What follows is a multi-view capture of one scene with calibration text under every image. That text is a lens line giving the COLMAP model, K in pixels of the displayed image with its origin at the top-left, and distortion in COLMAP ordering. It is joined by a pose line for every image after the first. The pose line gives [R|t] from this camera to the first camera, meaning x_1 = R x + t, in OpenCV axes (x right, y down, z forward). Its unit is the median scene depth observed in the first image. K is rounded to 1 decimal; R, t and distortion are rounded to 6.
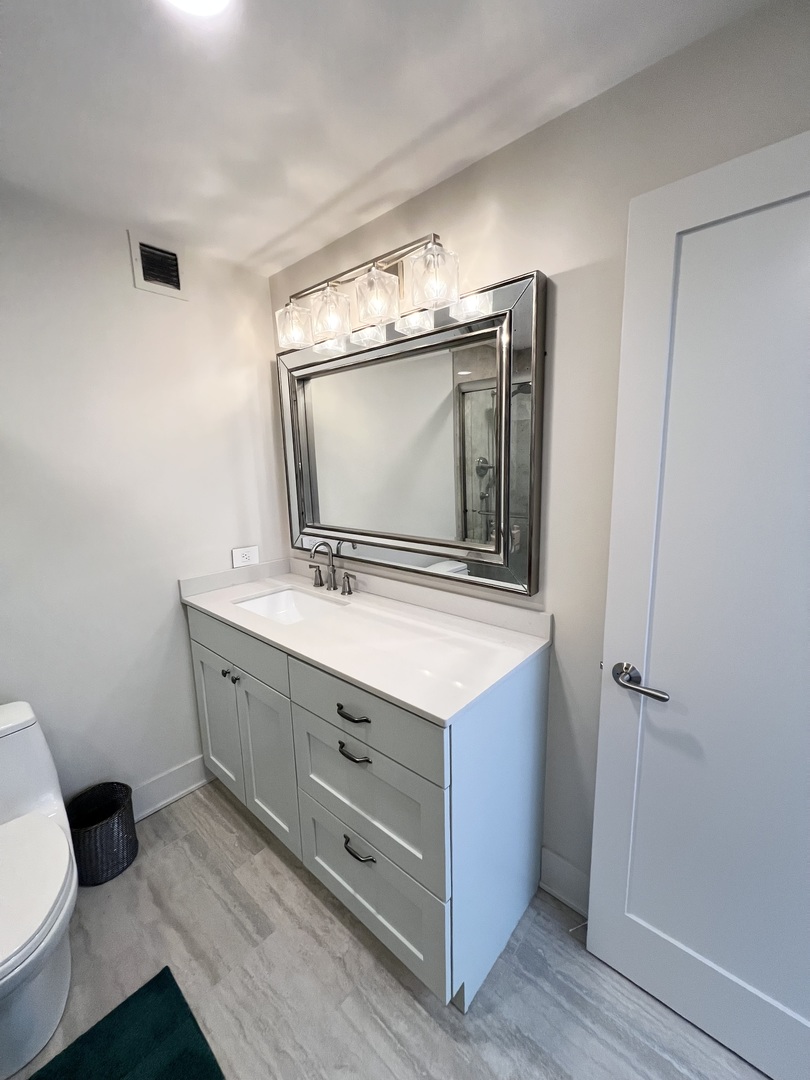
lens RADIAL K [[431.6, 0, 408.0], [0, 431.6, 538.9], [0, 0, 1]] dist [-0.001456, 0.000566]
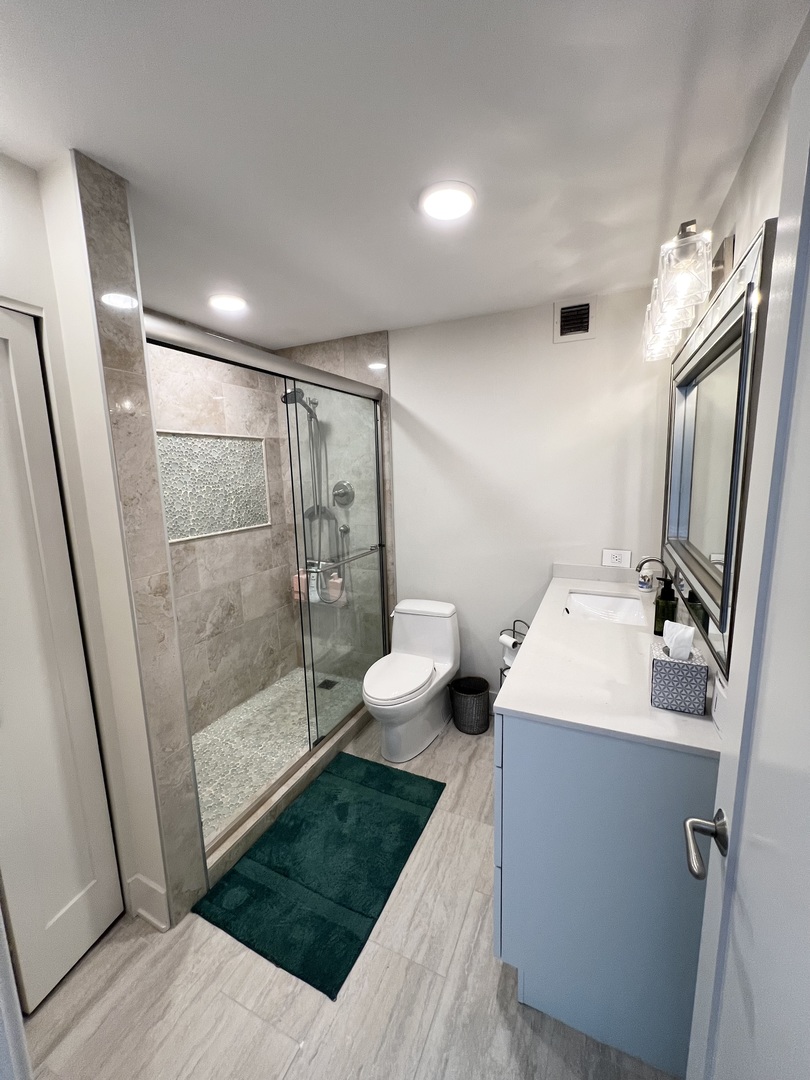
lens RADIAL K [[431.6, 0, 405.3], [0, 431.6, 537.0], [0, 0, 1]] dist [-0.001456, 0.000566]
pose [[0.280514, 0.163143, -0.945884, 0.810348], [-0.140536, 0.981811, 0.127662, -0.122732], [0.949506, 0.097120, 0.298339, 0.274365]]
